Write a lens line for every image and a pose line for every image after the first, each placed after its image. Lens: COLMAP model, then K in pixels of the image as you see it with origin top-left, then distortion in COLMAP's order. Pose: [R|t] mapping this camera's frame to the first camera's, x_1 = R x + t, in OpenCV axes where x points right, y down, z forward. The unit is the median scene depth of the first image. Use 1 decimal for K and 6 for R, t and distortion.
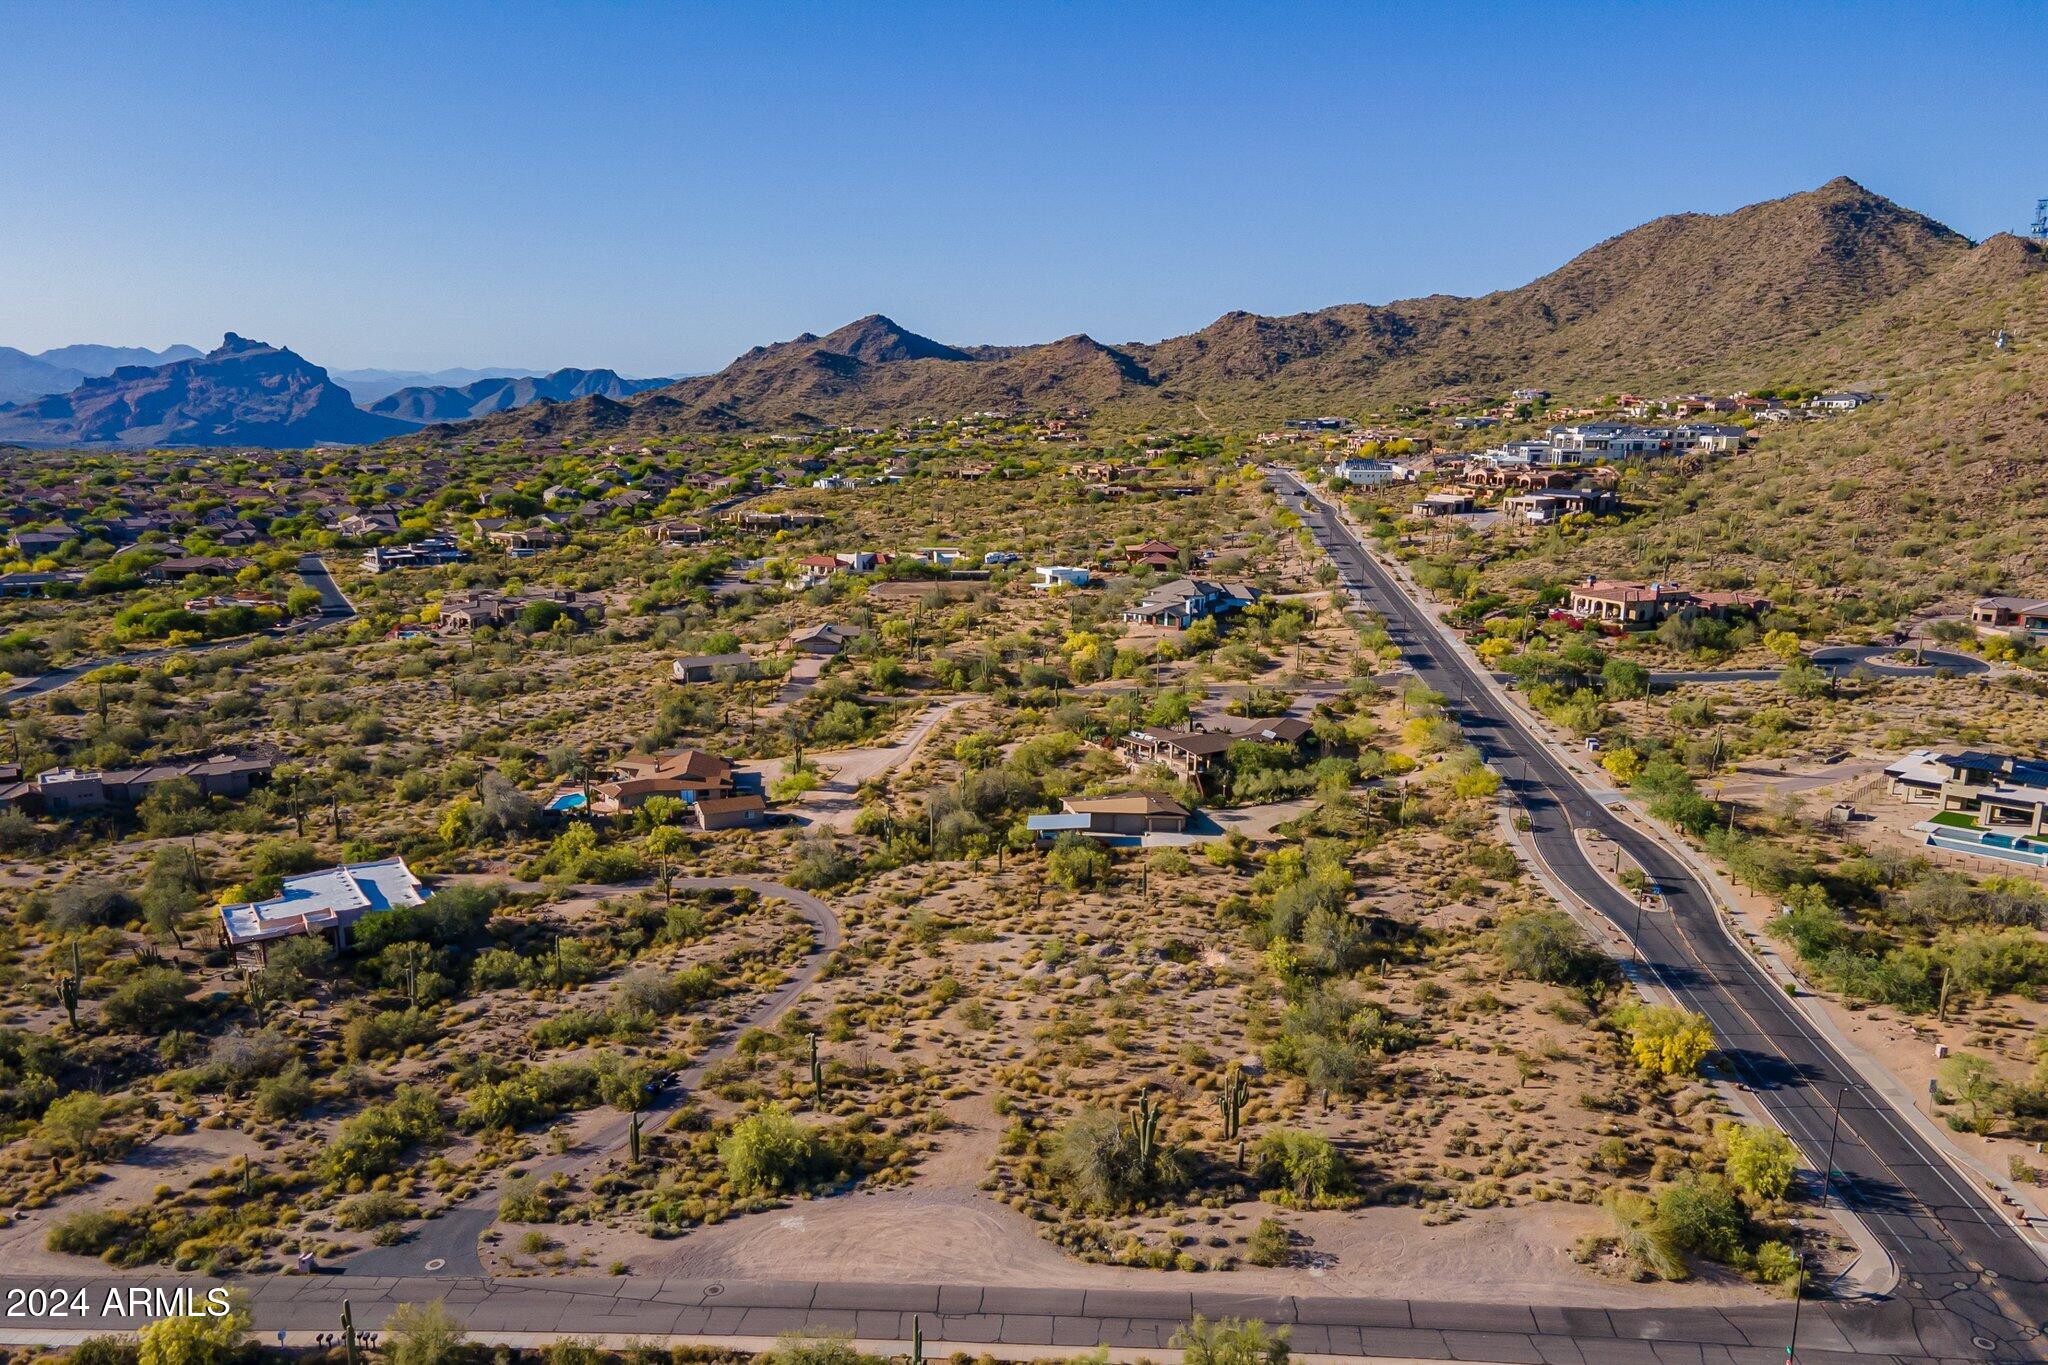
lens RADIAL K [[1488.3, 0, 1015.6], [0, 1488.3, 708.4], [0, 0, 1]] dist [0.049680, 0.002858]
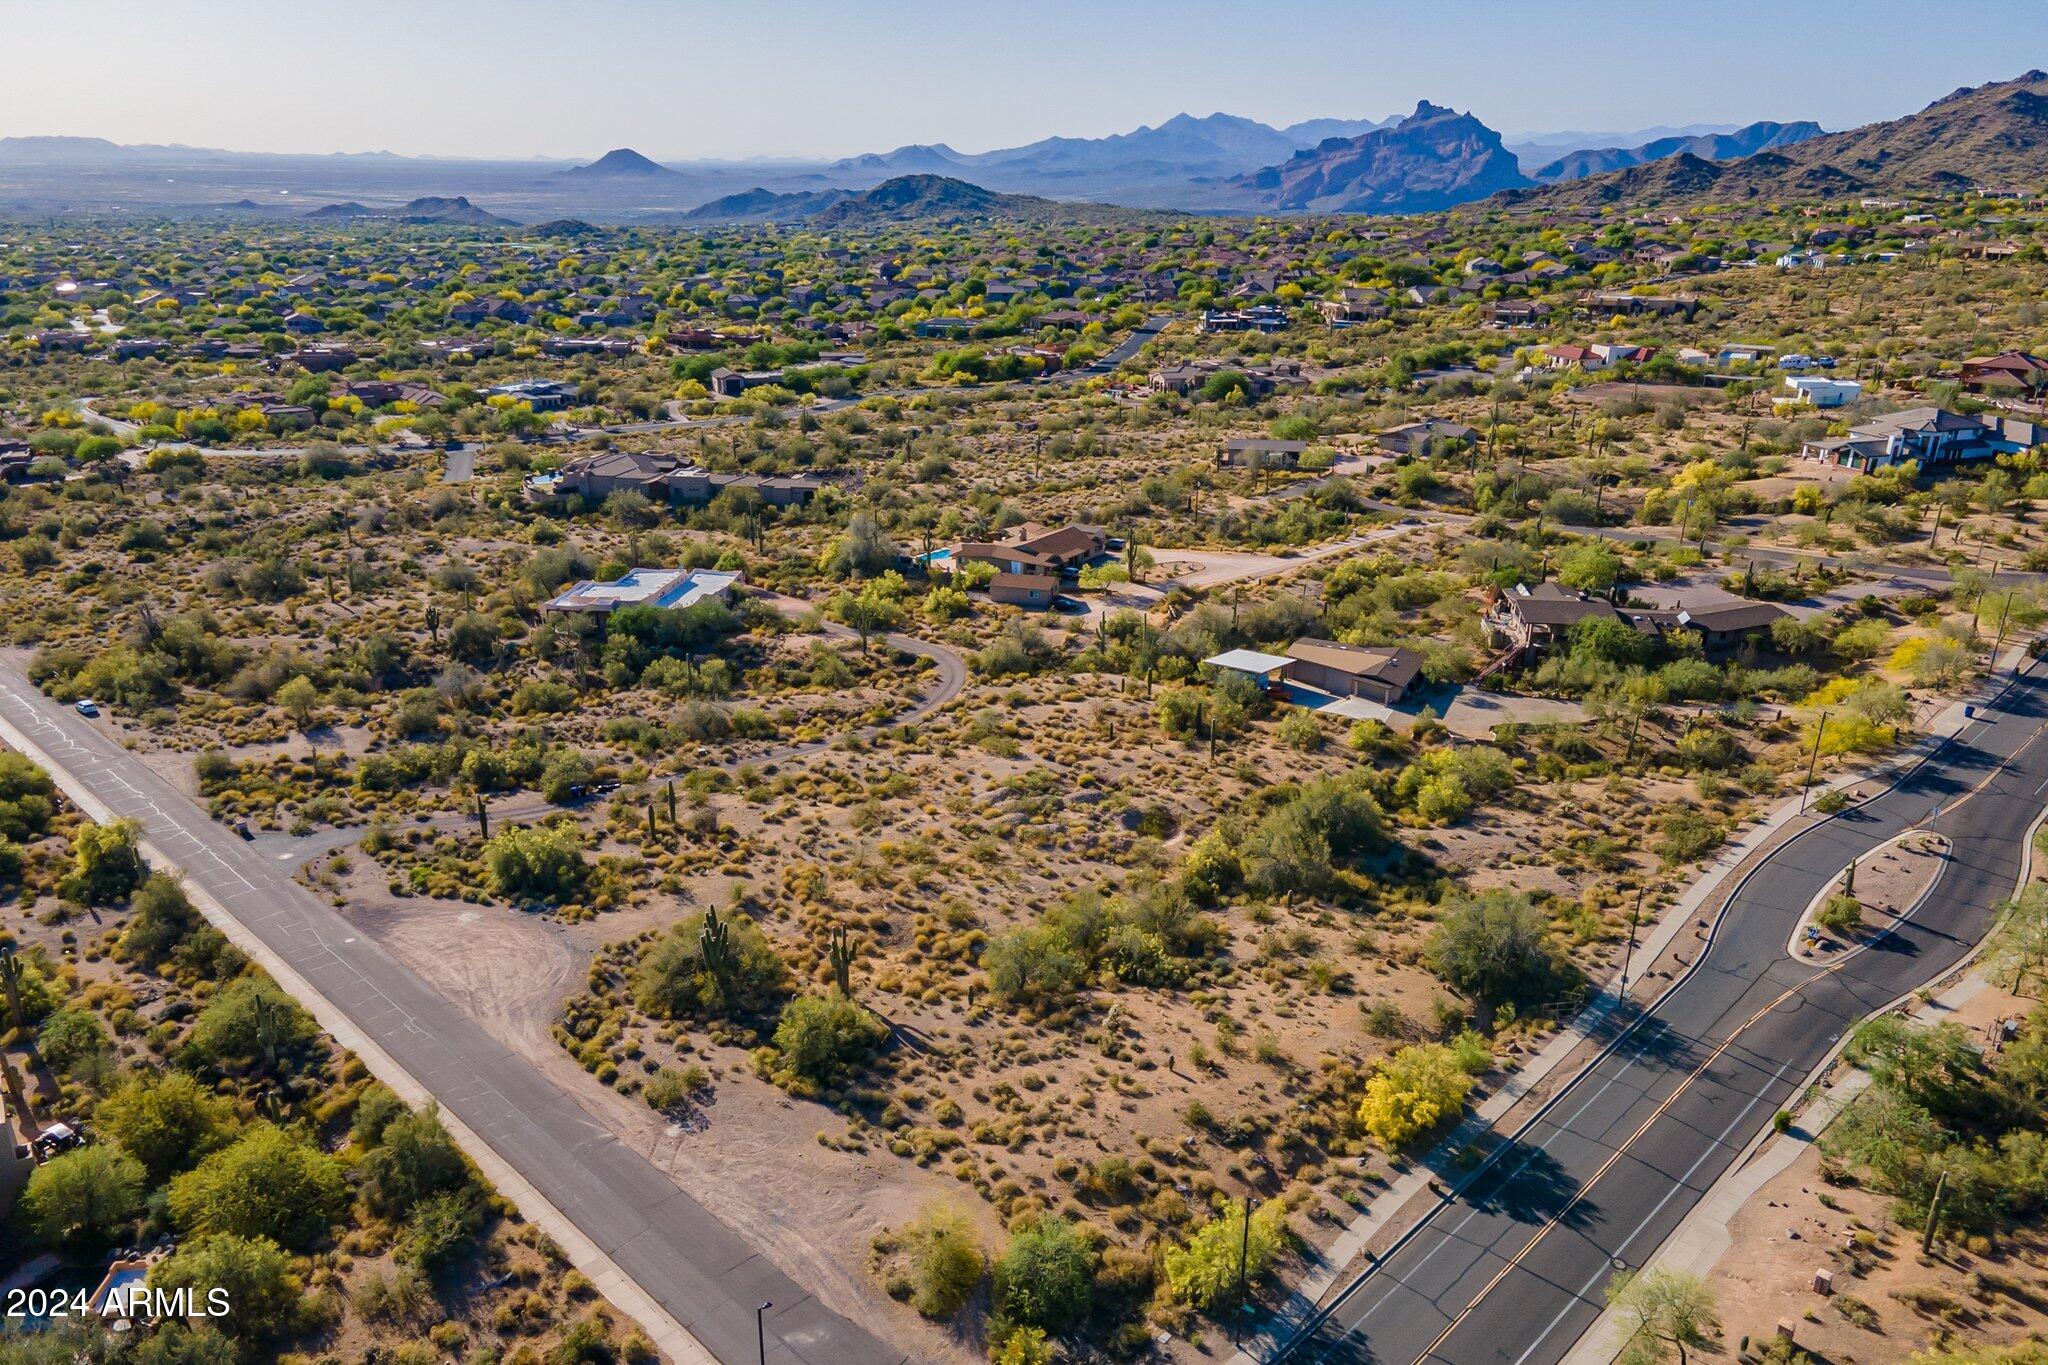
lens RADIAL K [[1488.3, 0, 1015.6], [0, 1488.3, 708.4], [0, 0, 1]] dist [0.049680, 0.002858]
pose [[0.746576, 0.224053, -0.626437, 0.748592], [-0.132142, 0.972765, 0.190438, -0.068082], [0.652045, -0.059398, 0.755850, 0.390854]]
